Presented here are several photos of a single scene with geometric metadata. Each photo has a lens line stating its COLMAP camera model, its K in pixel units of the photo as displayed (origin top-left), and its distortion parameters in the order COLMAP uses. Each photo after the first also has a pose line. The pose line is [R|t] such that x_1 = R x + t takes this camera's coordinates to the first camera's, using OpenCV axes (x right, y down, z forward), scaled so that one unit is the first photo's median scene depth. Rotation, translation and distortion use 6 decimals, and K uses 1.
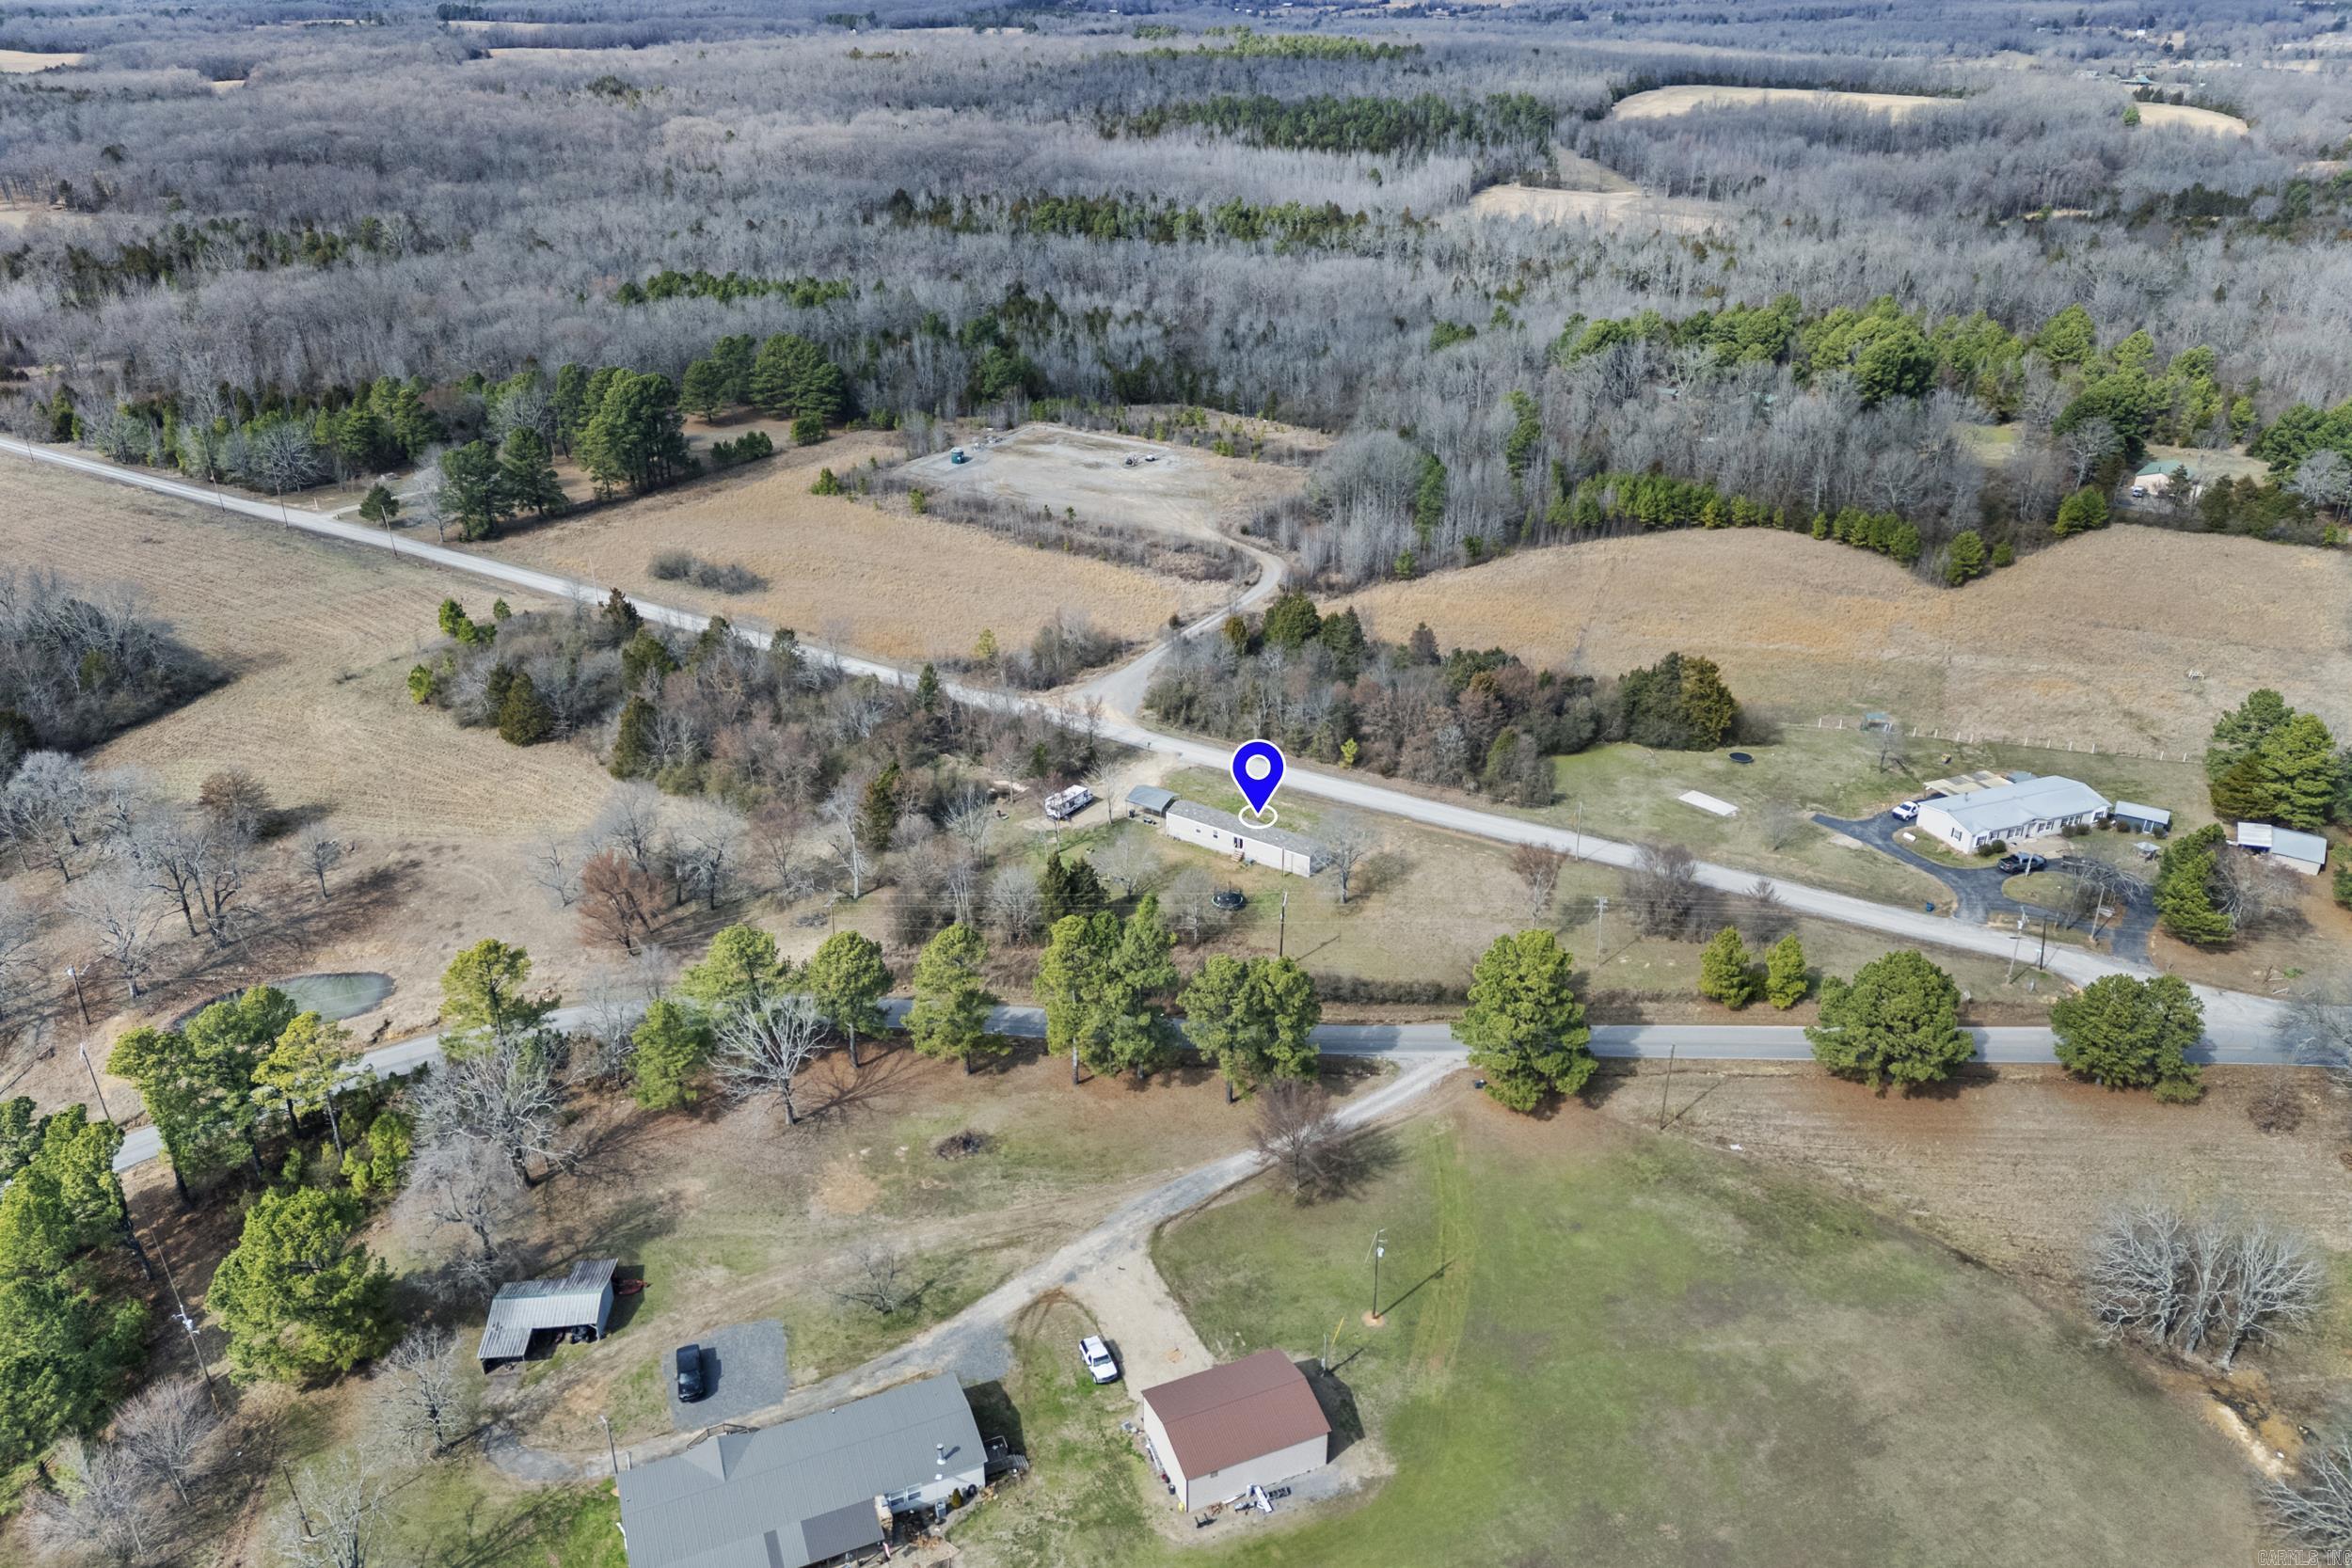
lens RADIAL K [[1798.7, 0, 1176.0], [0, 1798.7, 784.0], [0, 0, 1]] dist [0.092724, -0.098844]
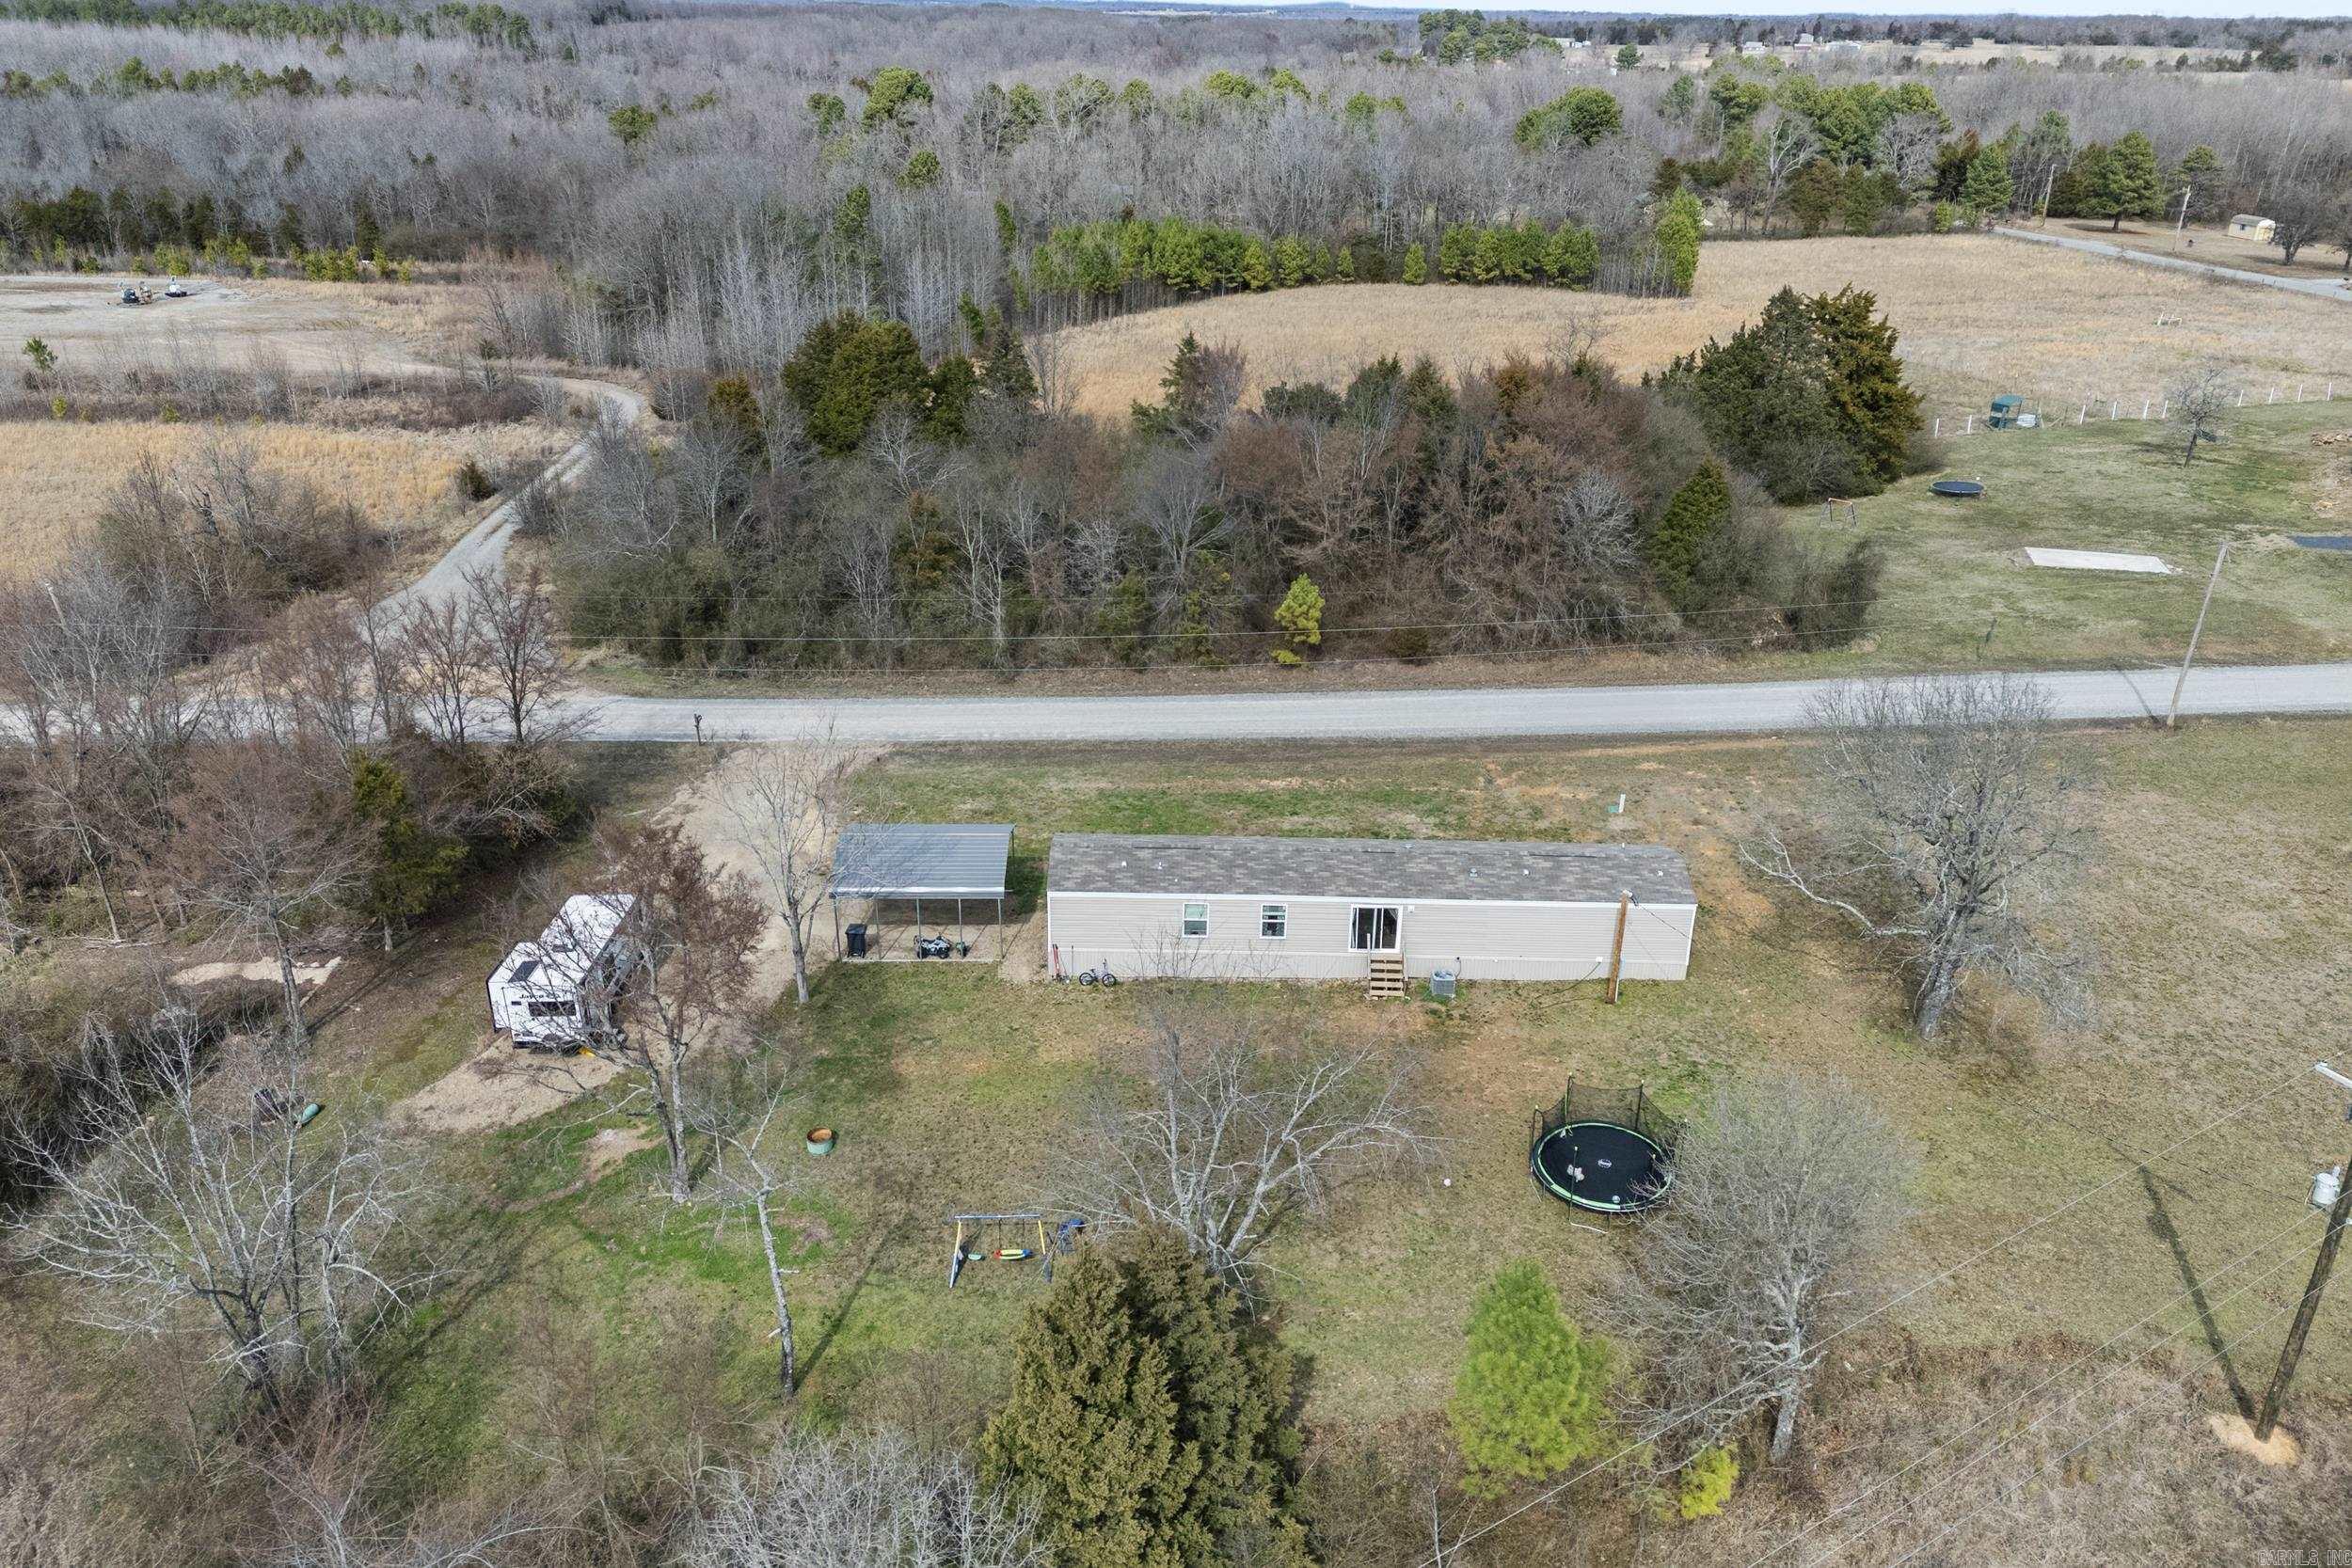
lens RADIAL K [[1798.7, 0, 1176.0], [0, 1798.7, 784.0], [0, 0, 1]] dist [0.092724, -0.098844]
pose [[0.835557, -0.217057, 0.504709, -0.100394], [0.238081, 0.970963, 0.023428, -0.000248], [-0.495139, 0.100586, 0.862972, 0.681746]]
